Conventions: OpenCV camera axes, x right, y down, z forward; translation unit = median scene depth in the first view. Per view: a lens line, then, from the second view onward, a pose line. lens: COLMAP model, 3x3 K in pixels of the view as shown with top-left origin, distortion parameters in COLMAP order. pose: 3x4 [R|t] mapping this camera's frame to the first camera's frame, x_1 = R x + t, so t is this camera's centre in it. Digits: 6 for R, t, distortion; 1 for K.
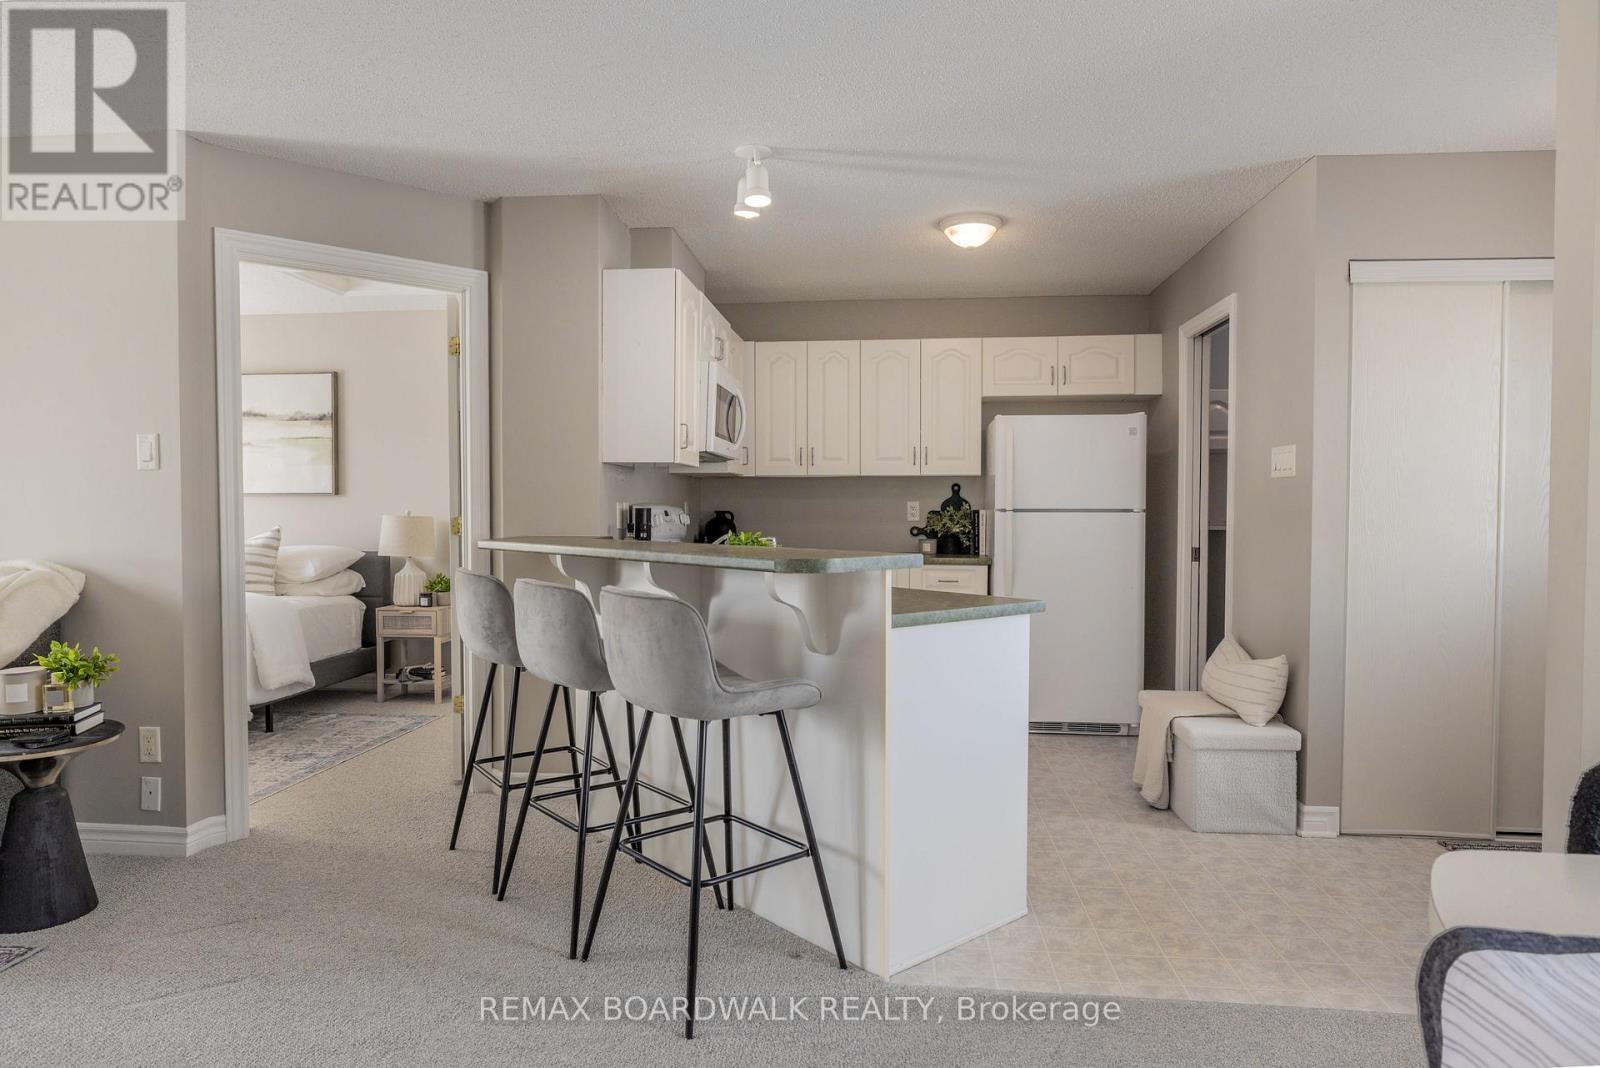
lens RADIAL K [[952.5, 0, 807.0], [0, 952.5, 524.5], [0, 0, 1]] dist [-0.006191, 0.000392]
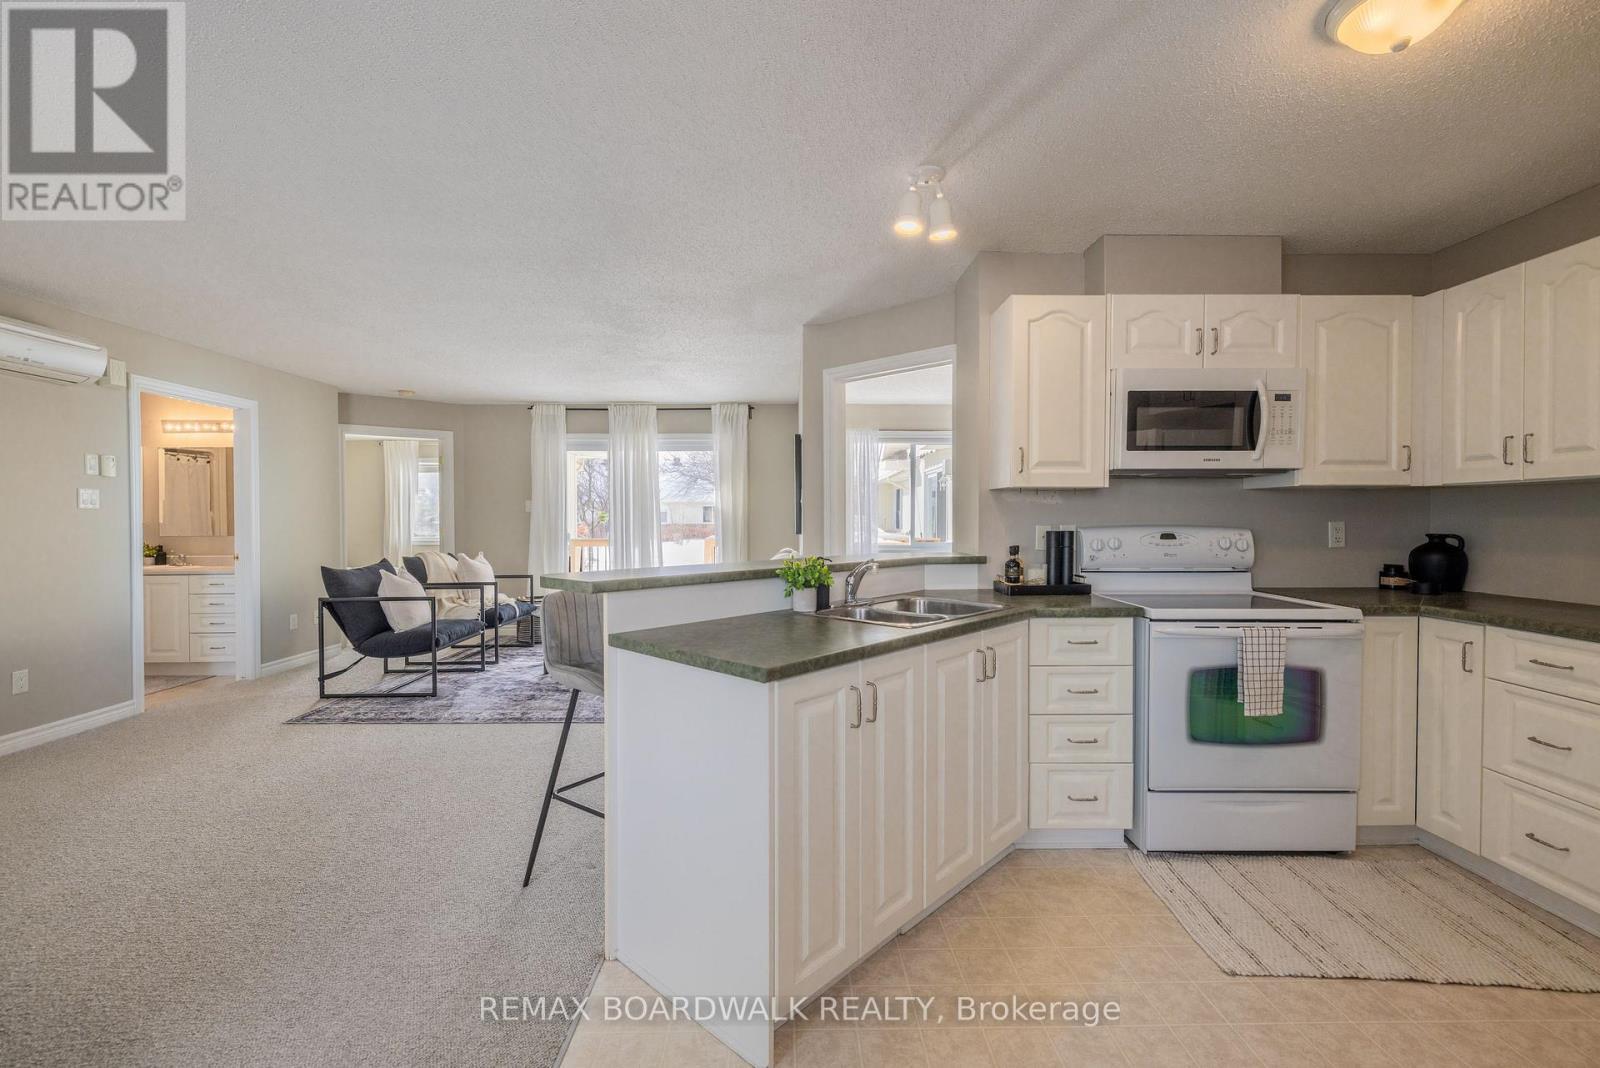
lens RADIAL K [[677.2, 0, 798.7], [0, 677.2, 528.7], [0, 0, 1]] dist [0.002720, 0.000131]
pose [[0.117080, 0.013178, -0.993035, 0.383762], [-0.018169, 0.999773, 0.011125, -0.016407], [0.992956, 0.016740, 0.117292, 0.492543]]
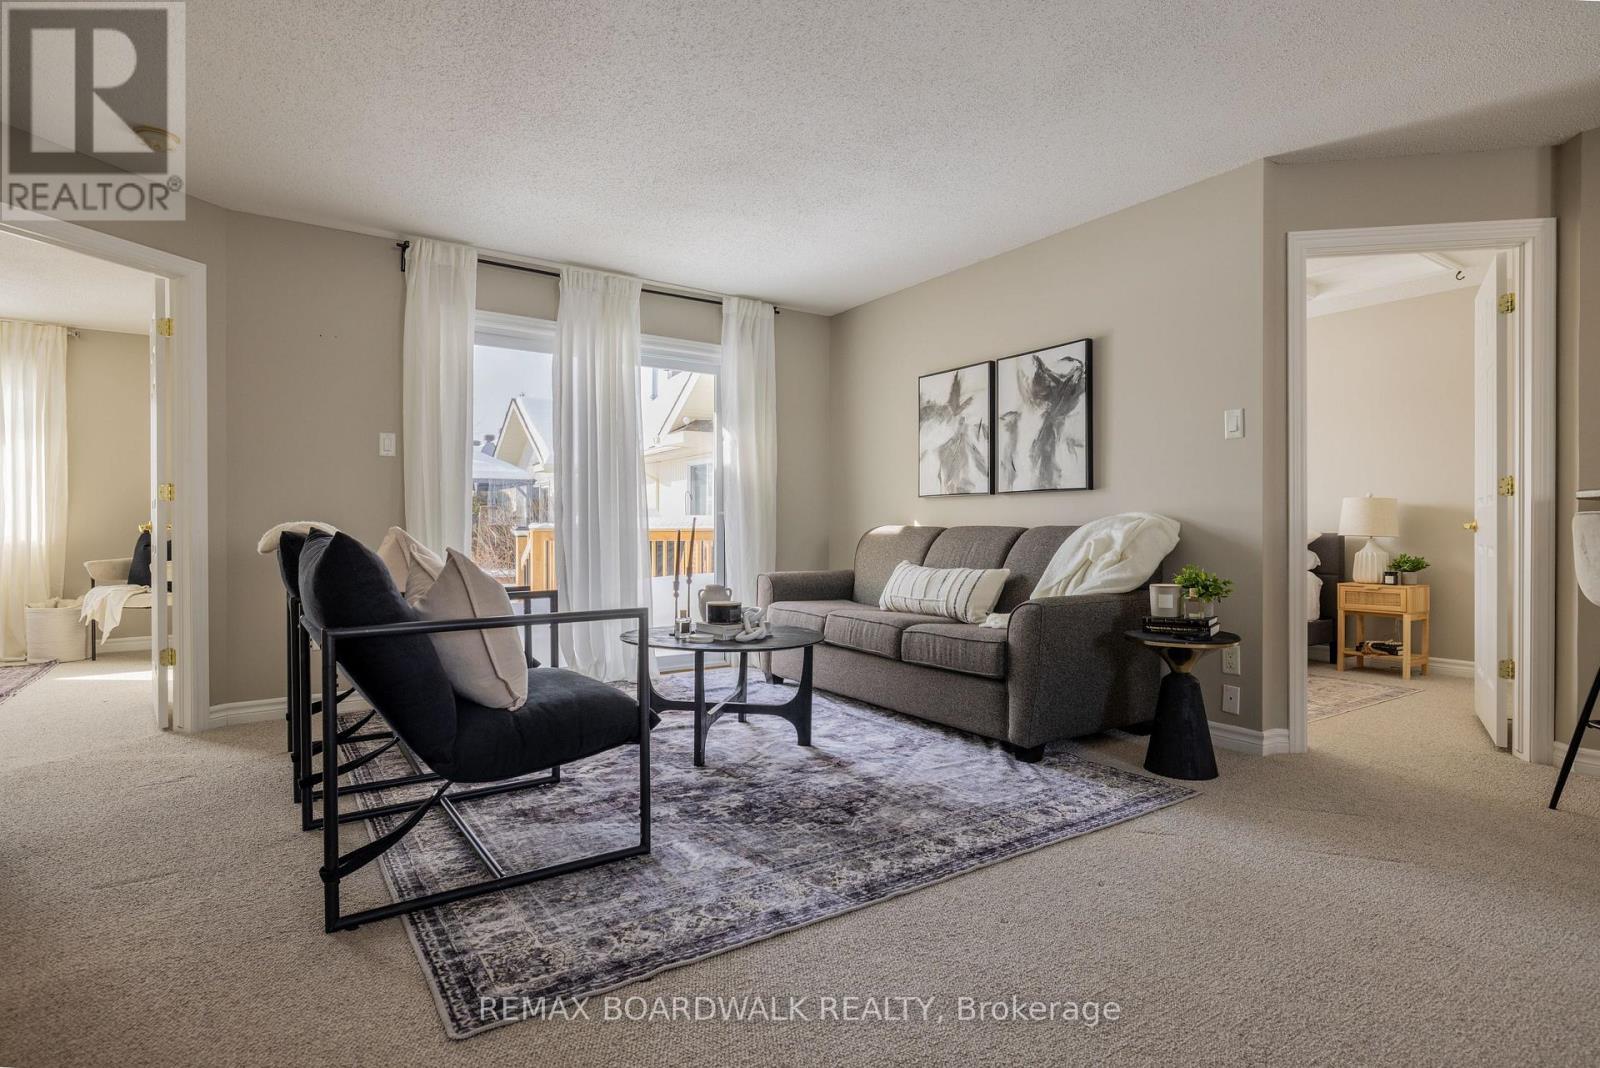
lens RADIAL K [[811.4, 0, 806.1], [0, 811.4, 533.3], [0, 0, 1]] dist [-0.001443, -0.001842]
pose [[0.641559, 0.005609, -0.767054, -0.139111], [-0.016069, 0.999852, -0.006129, 0.048407], [0.766906, 0.016258, 0.641554, -0.065466]]
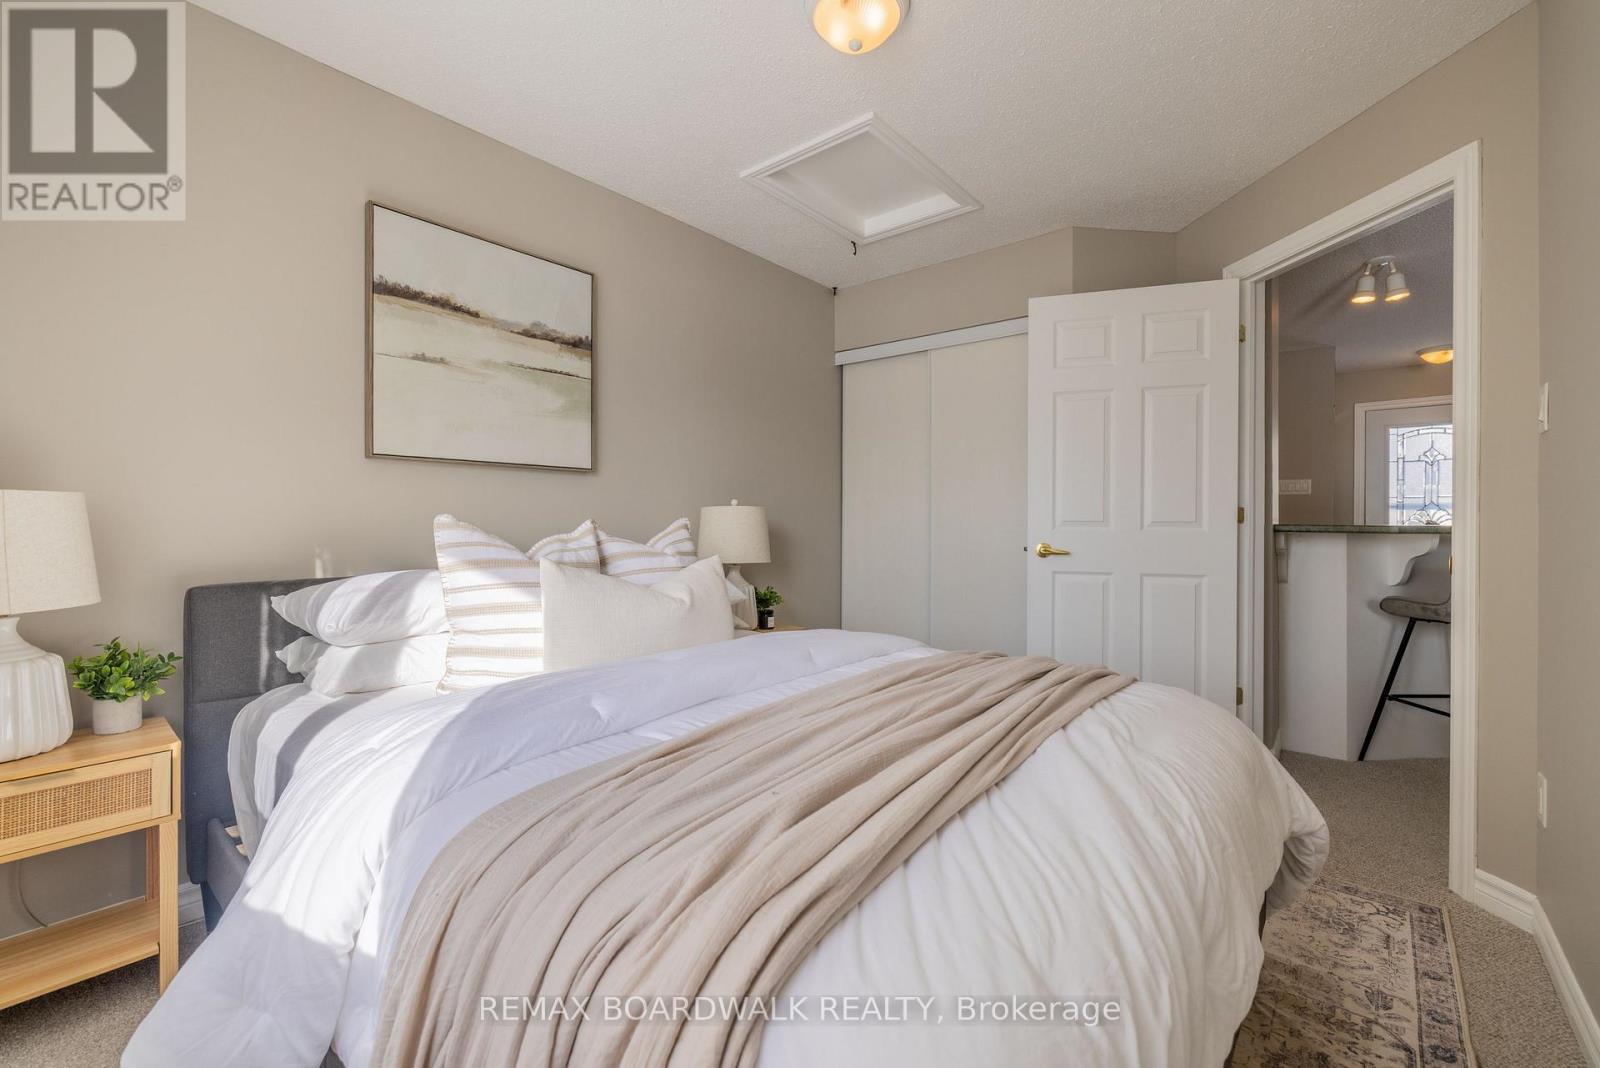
lens RADIAL K [[677.2, 0, 799.7], [0, 677.2, 523.2], [0, 0, 1]] dist [0.002720, 0.000131]
pose [[0.562012, 0.003962, 0.827119, -0.882280], [0.009370, 0.999894, -0.011157, 0.009782], [-0.827076, 0.014020, 0.561915, 0.717006]]
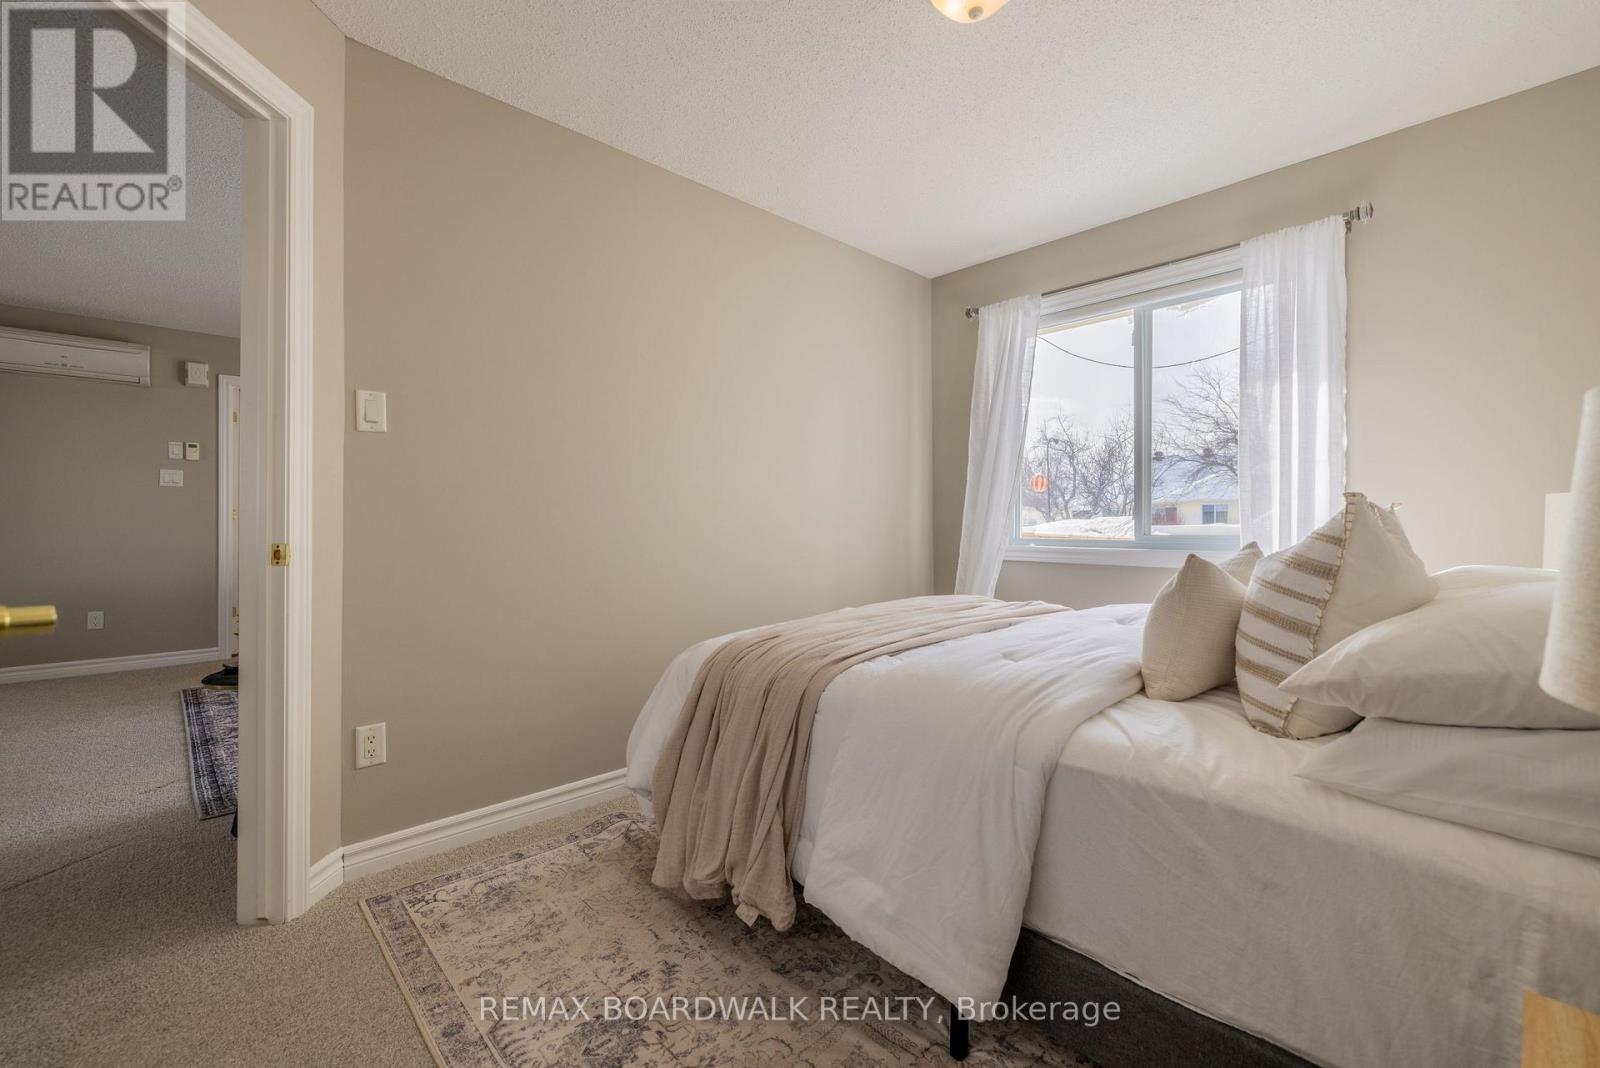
lens RADIAL K [[677.2, 0, 793.6], [0, 677.2, 523.9], [0, 0, 1]] dist [0.002720, 0.000131]
pose [[-0.659738, 0.000646, -0.751495, -0.299078], [-0.014863, 0.999793, 0.013907, 0.008899], [0.751349, 0.020344, -0.659592, 1.025483]]
